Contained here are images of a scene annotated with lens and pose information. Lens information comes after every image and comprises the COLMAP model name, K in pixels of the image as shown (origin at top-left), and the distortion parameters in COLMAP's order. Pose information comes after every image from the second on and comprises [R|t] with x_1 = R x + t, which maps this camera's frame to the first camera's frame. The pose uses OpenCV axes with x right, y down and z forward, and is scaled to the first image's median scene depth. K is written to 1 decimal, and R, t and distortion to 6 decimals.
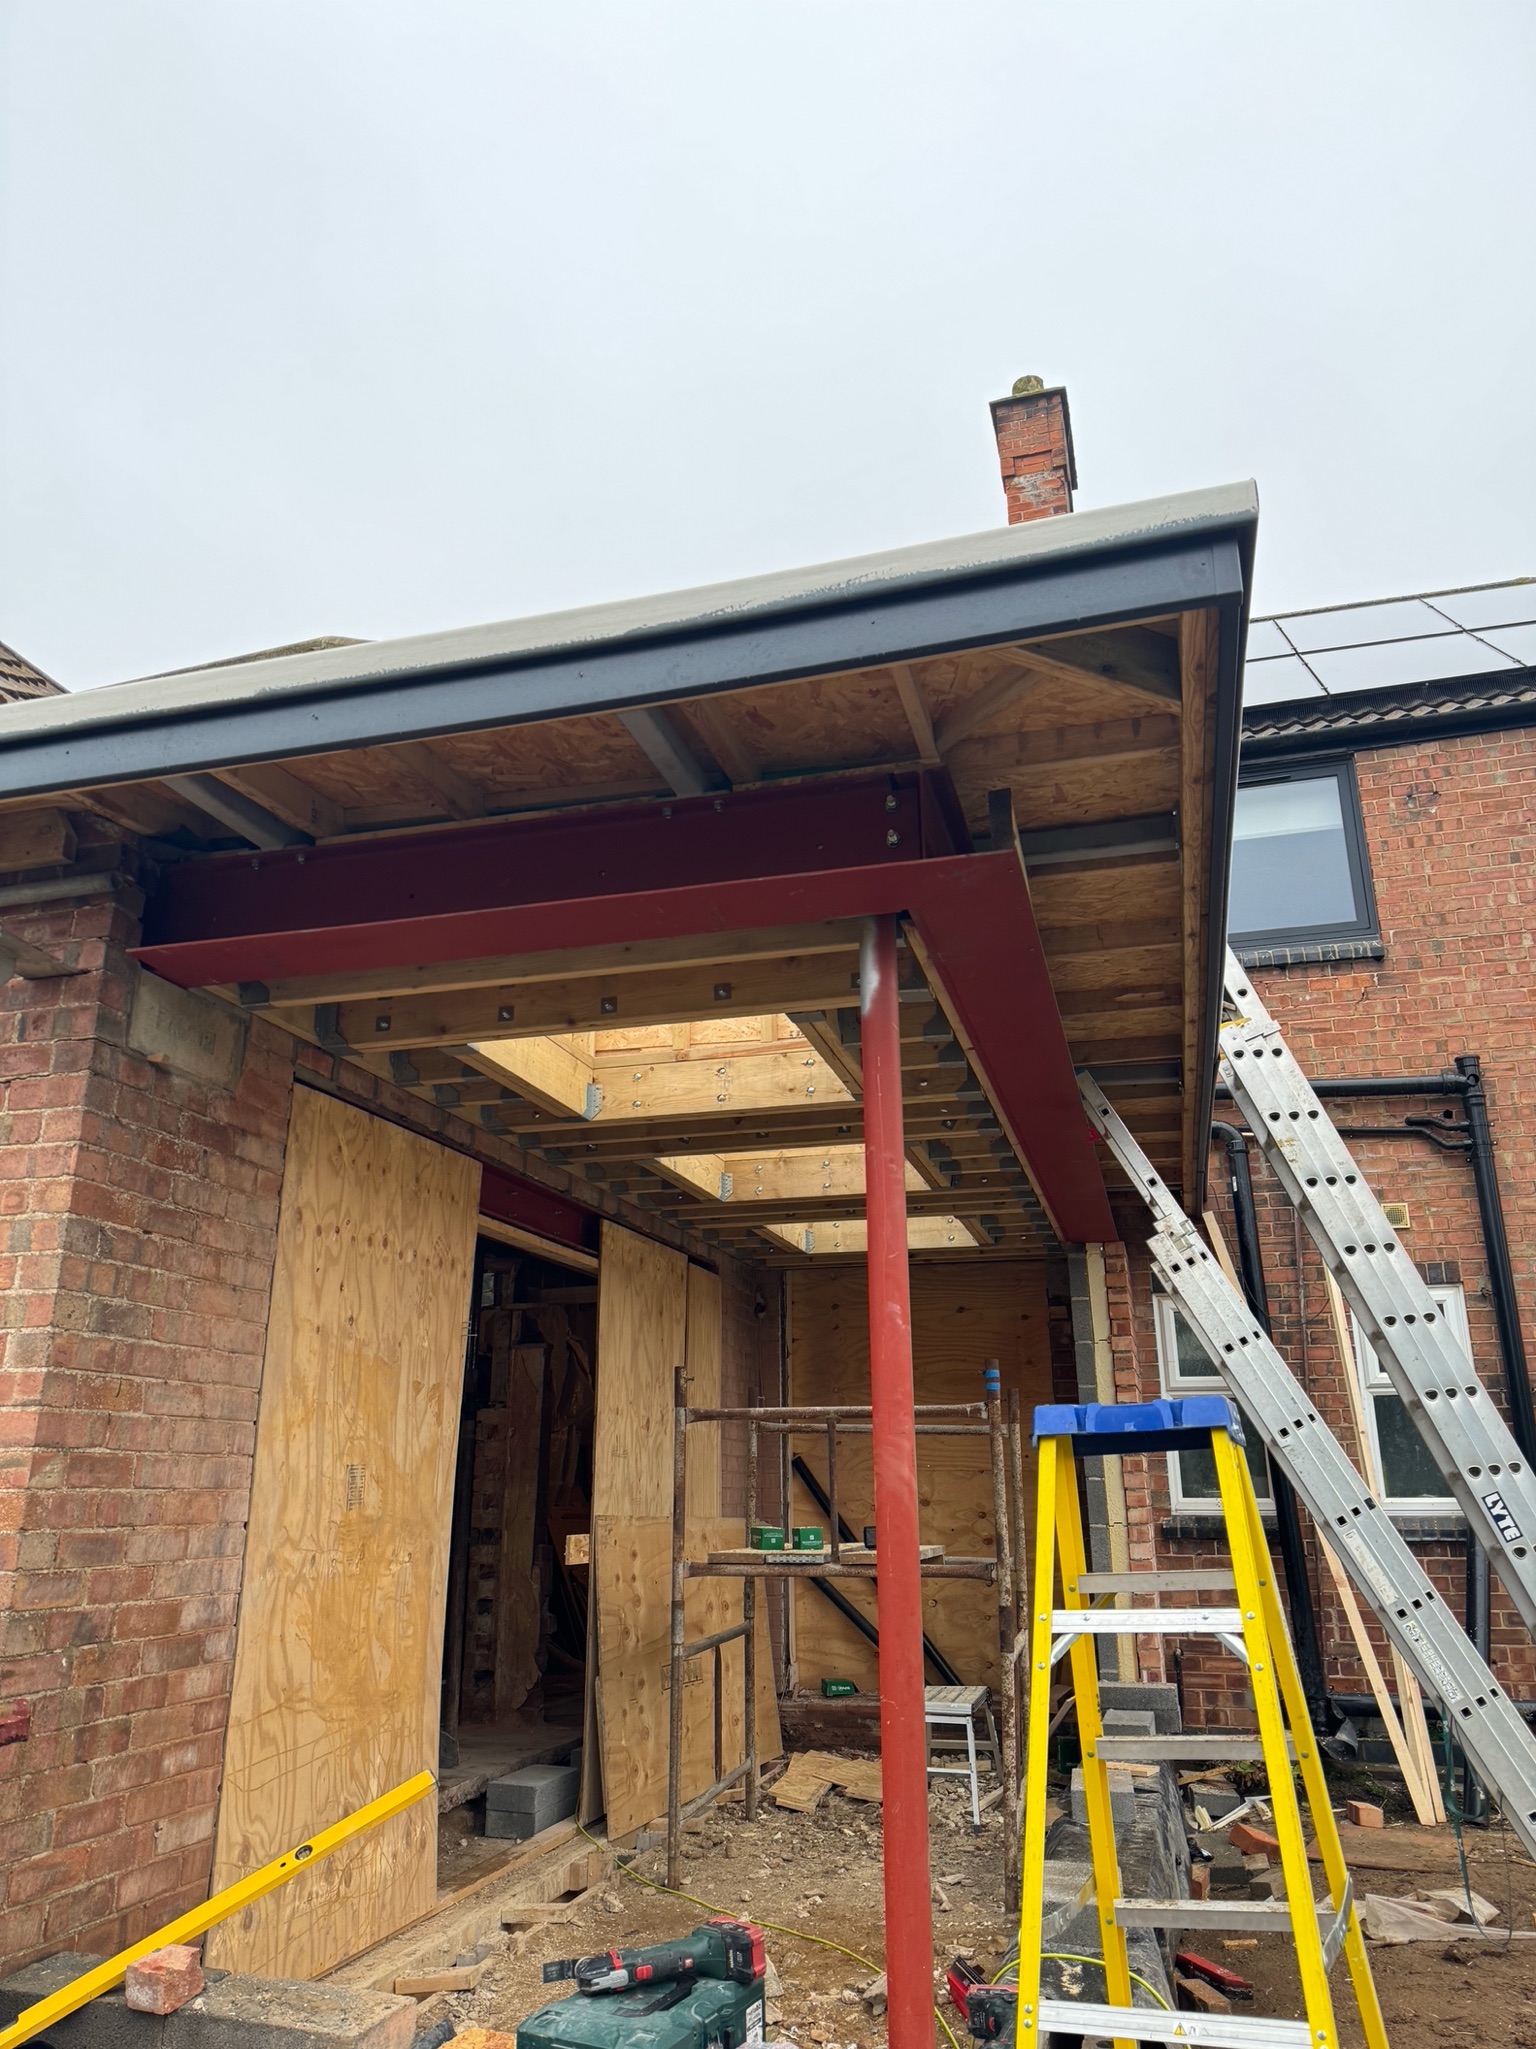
lens RADIAL K [[1432.8, 0, 762.9], [0, 1432.8, 1028.7], [0, 0, 1]] dist [0.042766, -0.059254]
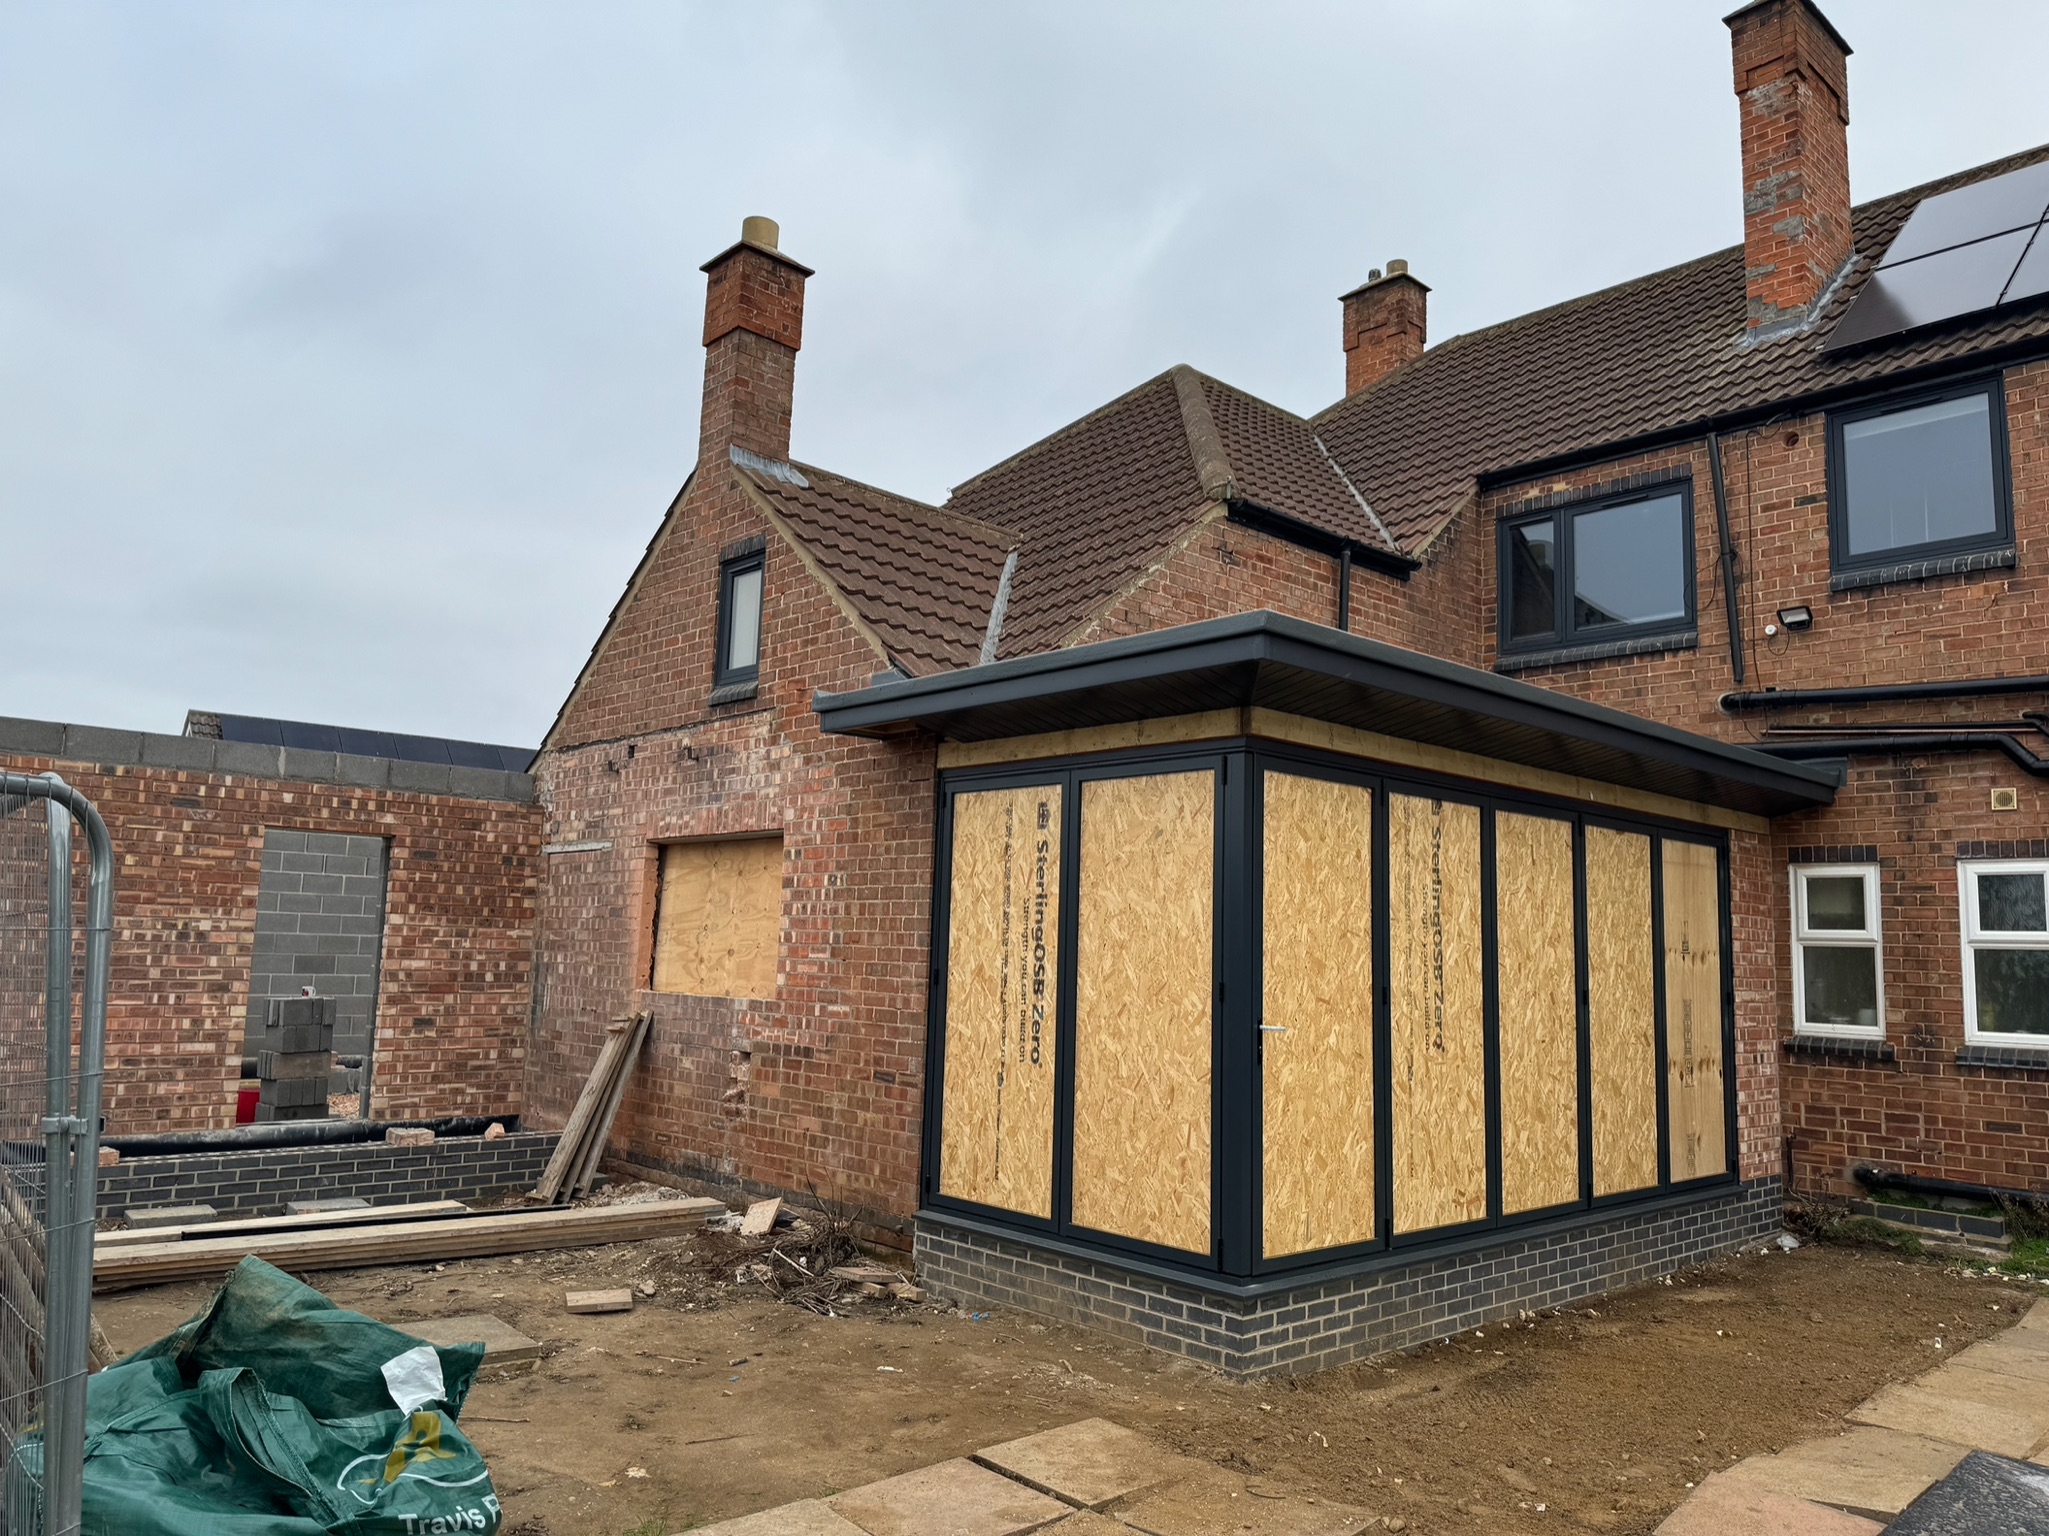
lens RADIAL K [[1432.8, 0, 1028.1], [0, 1432.8, 773.9], [0, 0, 1]] dist [0.042766, -0.059254]
pose [[0.848696, -0.035316, -0.527700, 0.373889], [0.128693, 0.981569, 0.141285, -0.149913], [0.512984, -0.187819, 0.837599, -0.357013]]
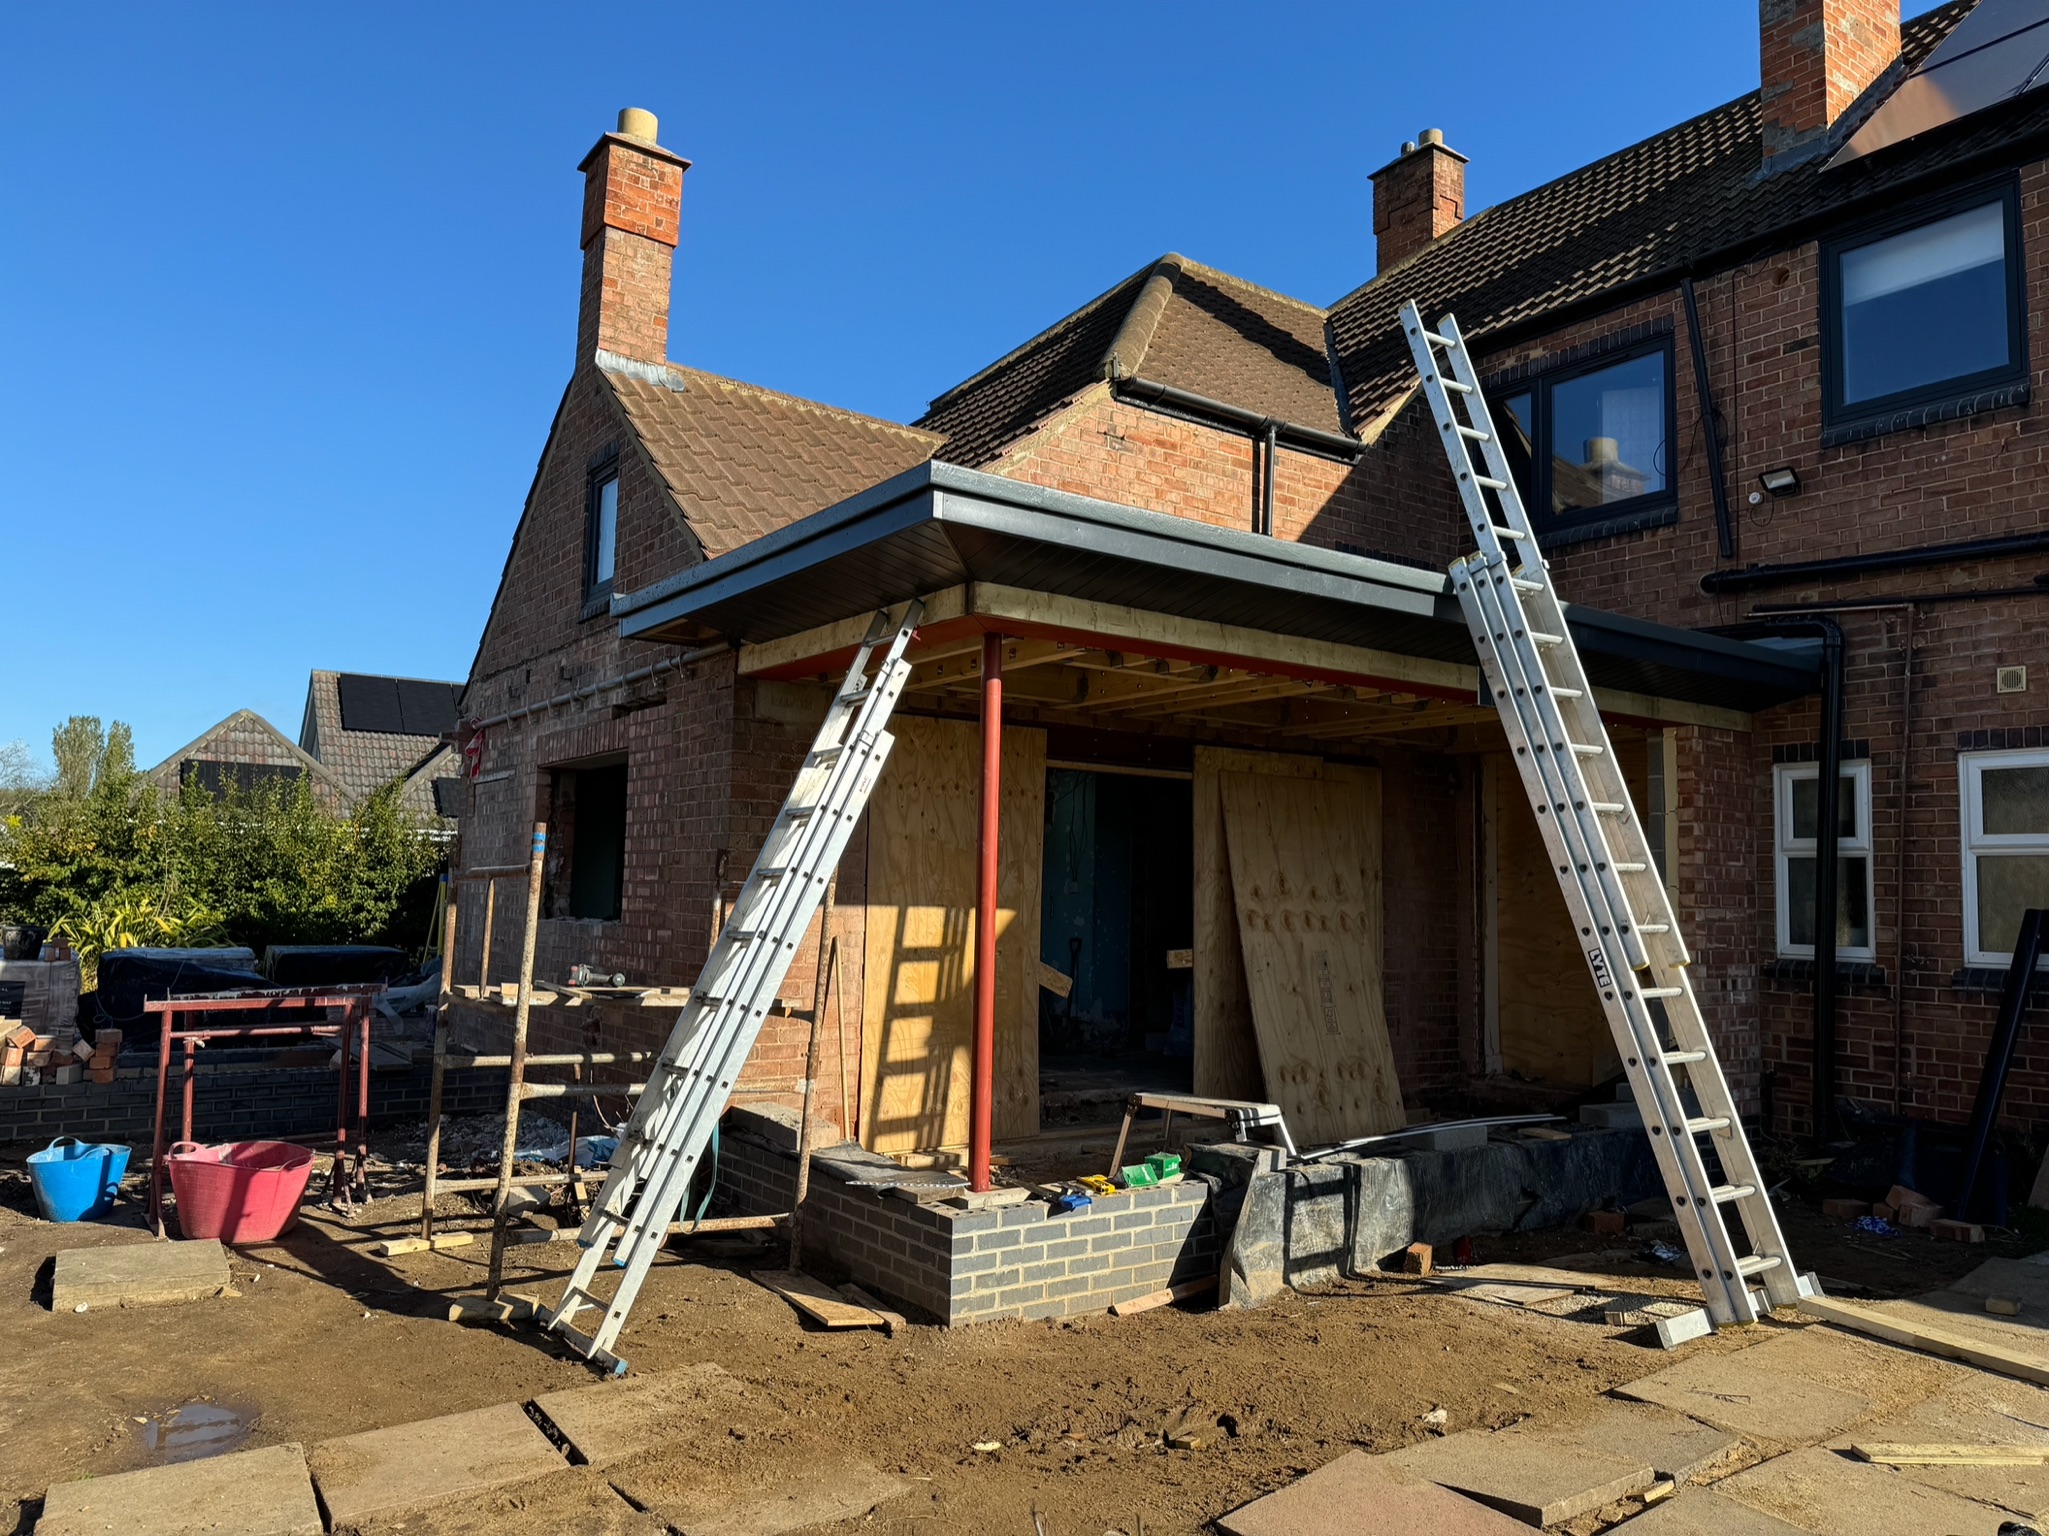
lens RADIAL K [[1432.8, 0, 1023.6], [0, 1432.8, 784.3], [0, 0, 1]] dist [0.042766, -0.059254]
pose [[0.775511, -0.029556, -0.630642, 0.518110], [0.169316, 0.972047, 0.162654, -0.072796], [0.608207, -0.232918, 0.758837, -0.168872]]
